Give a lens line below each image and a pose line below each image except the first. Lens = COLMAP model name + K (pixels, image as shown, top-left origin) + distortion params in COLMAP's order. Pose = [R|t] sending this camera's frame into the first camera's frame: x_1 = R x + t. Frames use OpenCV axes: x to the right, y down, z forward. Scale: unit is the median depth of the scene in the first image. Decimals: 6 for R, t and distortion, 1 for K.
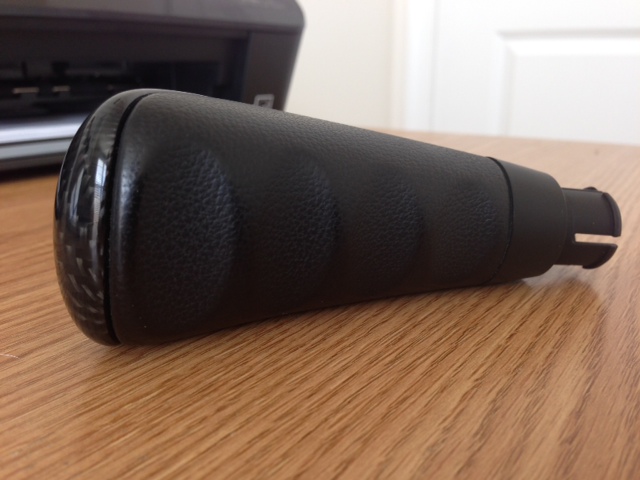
lens RADIAL K [[609.4, 0, 320.0], [0, 609.4, 240.0], [0, 0, 1]] dist [0.127322, -0.361334]
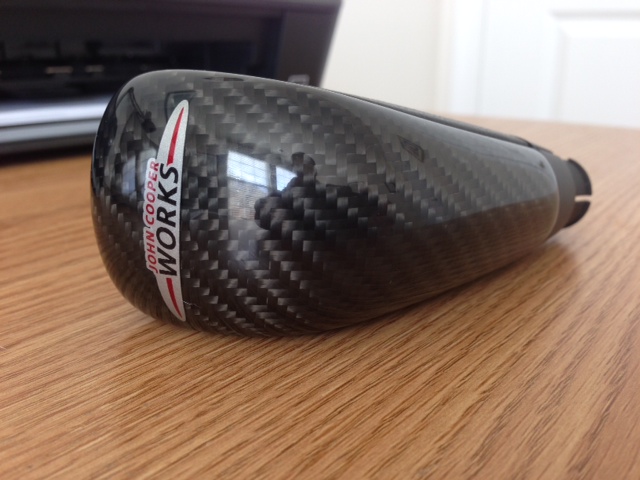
lens RADIAL K [[609.4, 0, 320.0], [0, 609.4, 240.0], [0, 0, 1]] dist [0.127322, -0.361334]
pose [[0.997117, 0.024932, -0.071670, 0.072624], [-0.022870, 0.999305, 0.029450, -0.019897], [0.072354, -0.027726, 0.996994, 0.078096]]
